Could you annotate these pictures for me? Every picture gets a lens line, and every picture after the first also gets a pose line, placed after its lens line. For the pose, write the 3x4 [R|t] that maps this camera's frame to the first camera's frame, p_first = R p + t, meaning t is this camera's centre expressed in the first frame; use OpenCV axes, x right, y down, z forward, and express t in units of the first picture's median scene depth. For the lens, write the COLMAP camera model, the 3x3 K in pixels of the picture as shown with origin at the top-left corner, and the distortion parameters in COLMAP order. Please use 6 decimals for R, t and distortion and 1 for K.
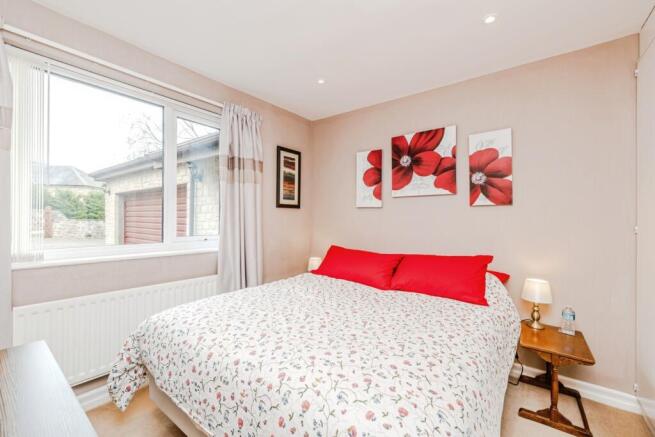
lens RADIAL K [[273.0, 0, 325.9], [0, 273.0, 215.8], [0, 0, 1]] dist [0.000711, 0.000424]
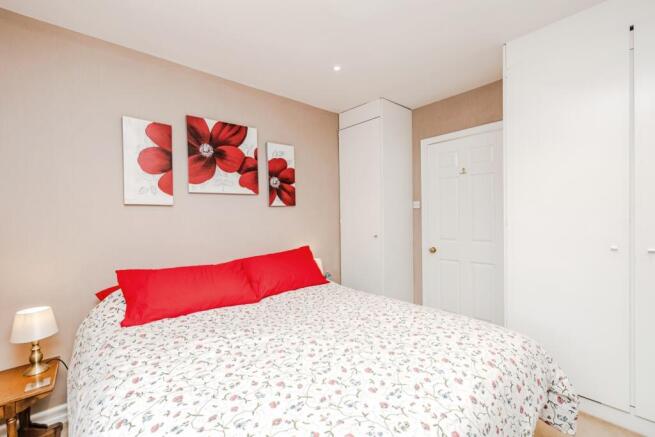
lens RADIAL K [[273.0, 0, 325.6], [0, 273.0, 216.2], [0, 0, 1]] dist [0.000711, 0.000424]
pose [[0.206942, -0.020538, 0.978138, -0.481676], [0.009838, 0.999773, 0.018911, -0.012388], [-0.978304, 0.005710, 0.207097, 0.503553]]
